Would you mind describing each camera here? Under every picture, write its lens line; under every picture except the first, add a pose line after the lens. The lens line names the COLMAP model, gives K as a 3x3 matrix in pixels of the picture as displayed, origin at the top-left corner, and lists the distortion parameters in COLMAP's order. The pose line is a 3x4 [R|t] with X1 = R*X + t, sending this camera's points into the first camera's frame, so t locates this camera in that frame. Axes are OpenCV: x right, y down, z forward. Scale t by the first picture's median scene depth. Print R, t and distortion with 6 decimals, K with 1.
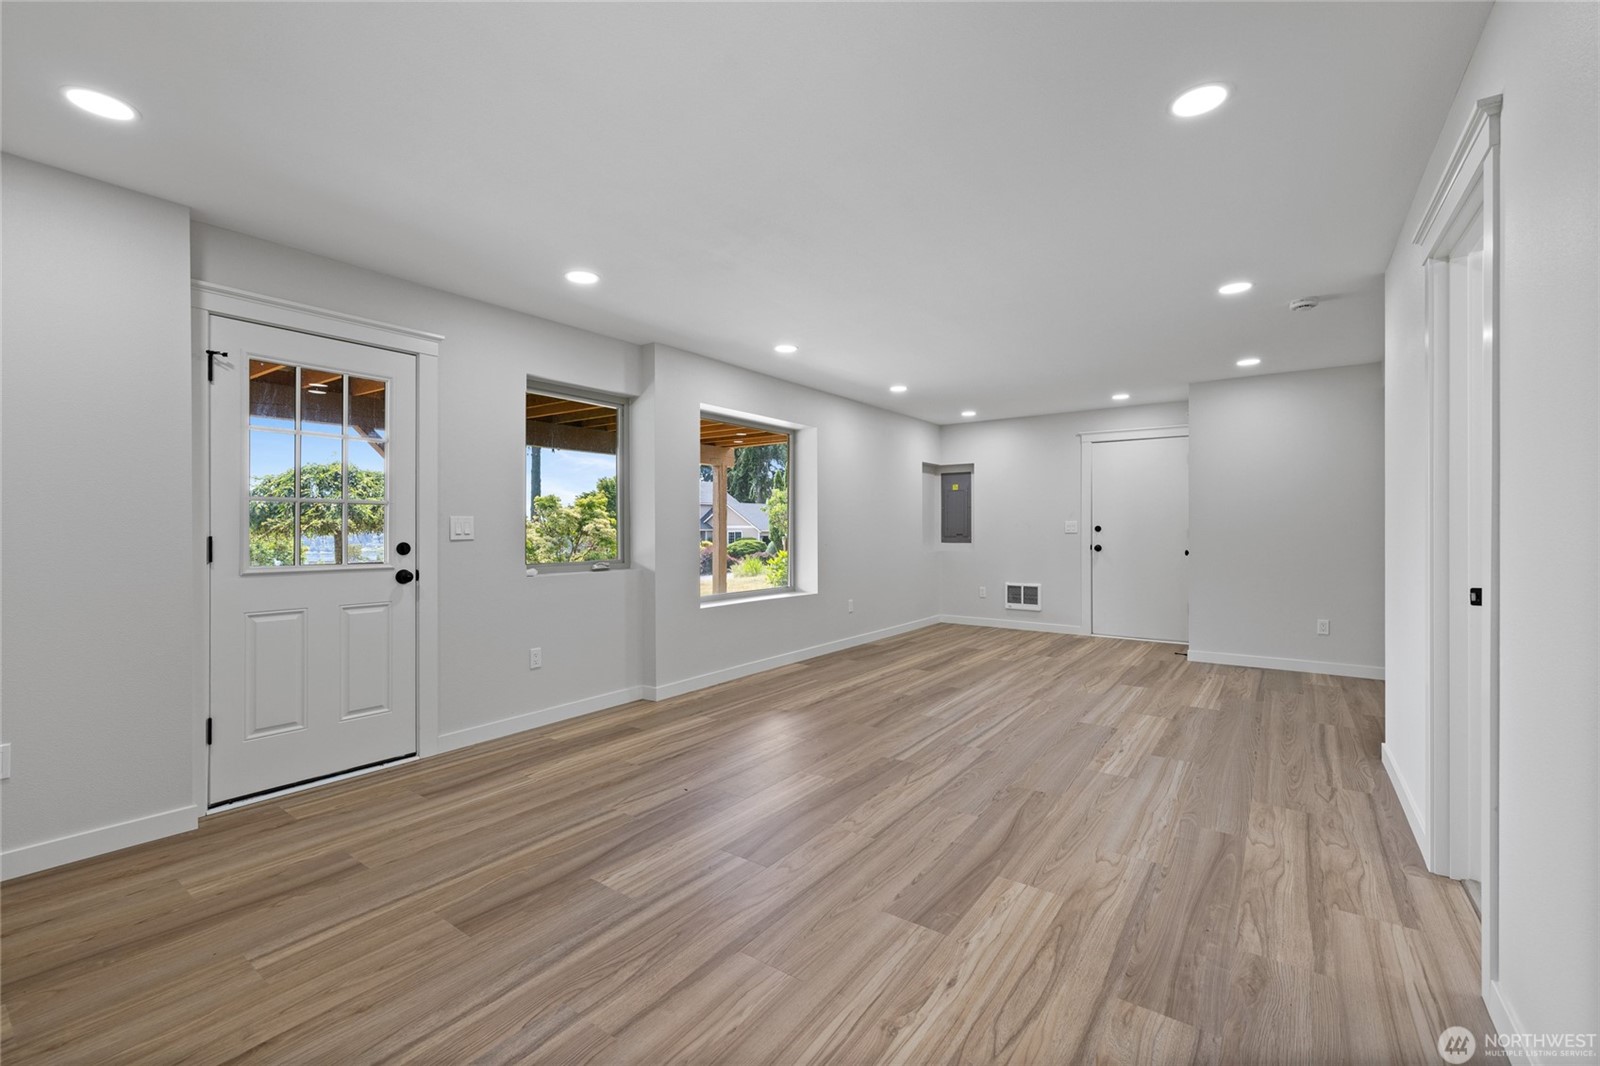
lens RADIAL K [[674.4, 0, 798.1], [0, 674.4, 522.0], [0, 0, 1]] dist [0.000887, 0.001226]
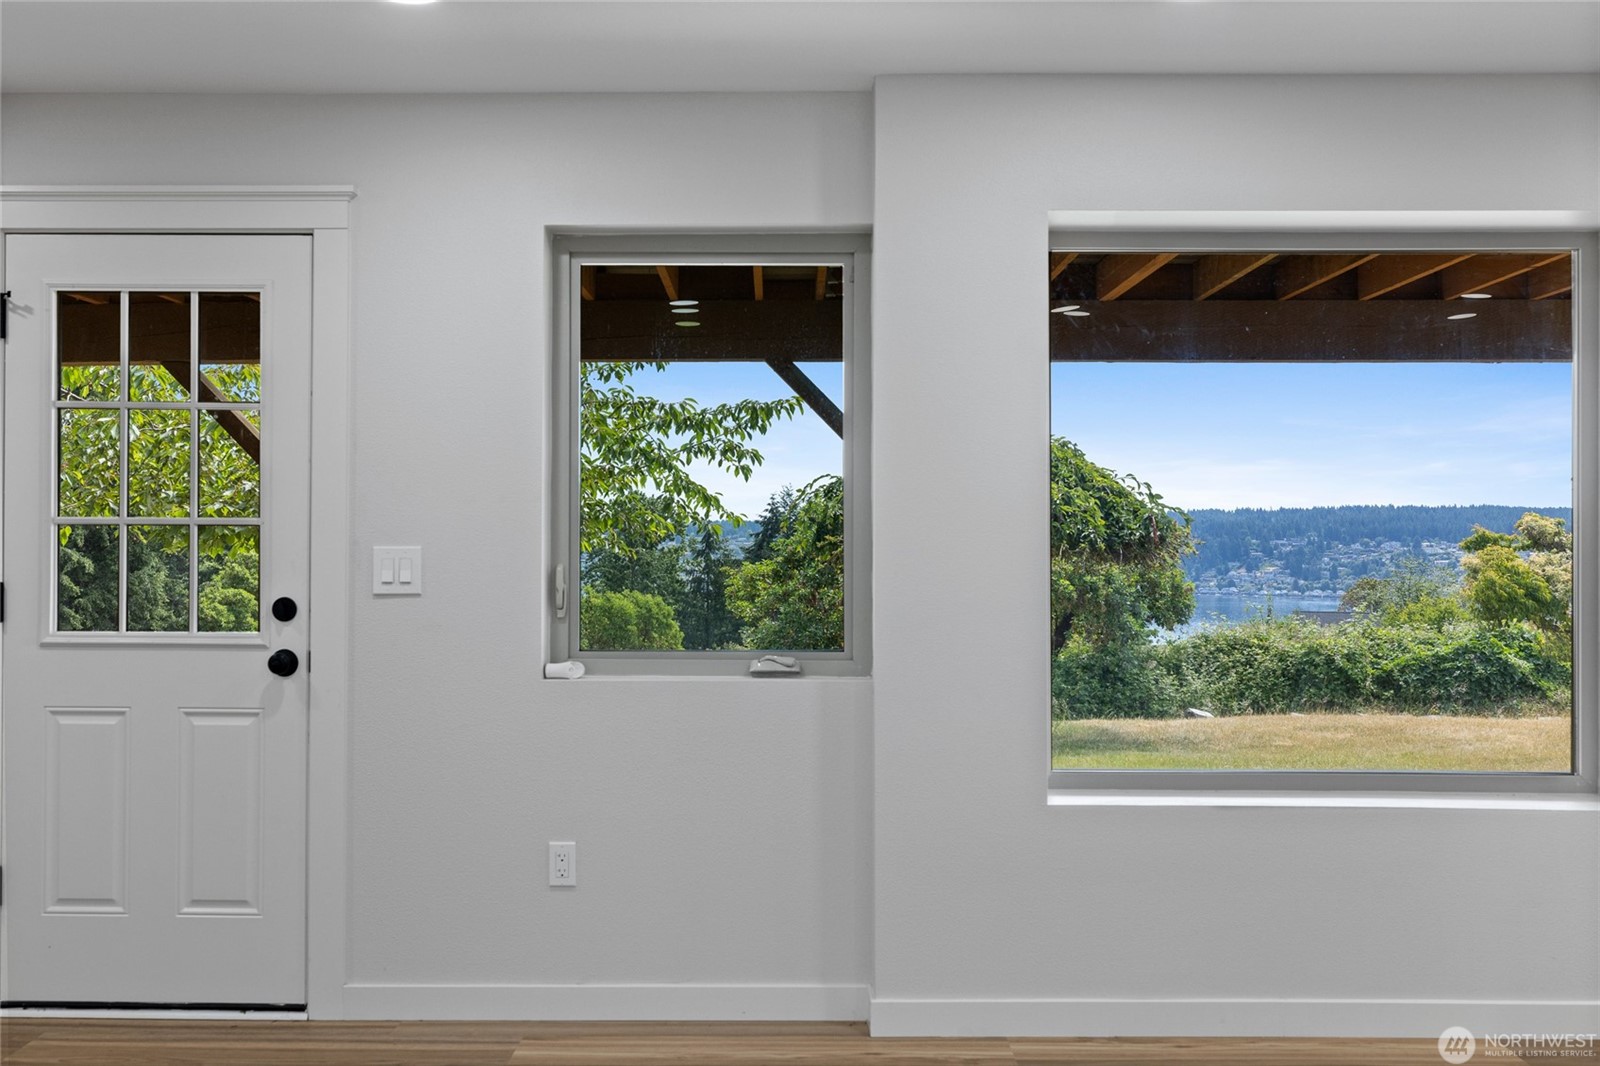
lens RADIAL K [[1571.6, 0, 797.9], [0, 1571.6, 537.1], [0, 0, 1]] dist [-0.000665, 0.000000]
pose [[0.580225, -0.001065, -0.814455, 0.622971], [0.004396, 0.999989, 0.001825, -0.016413], [0.814444, -0.004639, 0.580223, 0.604989]]
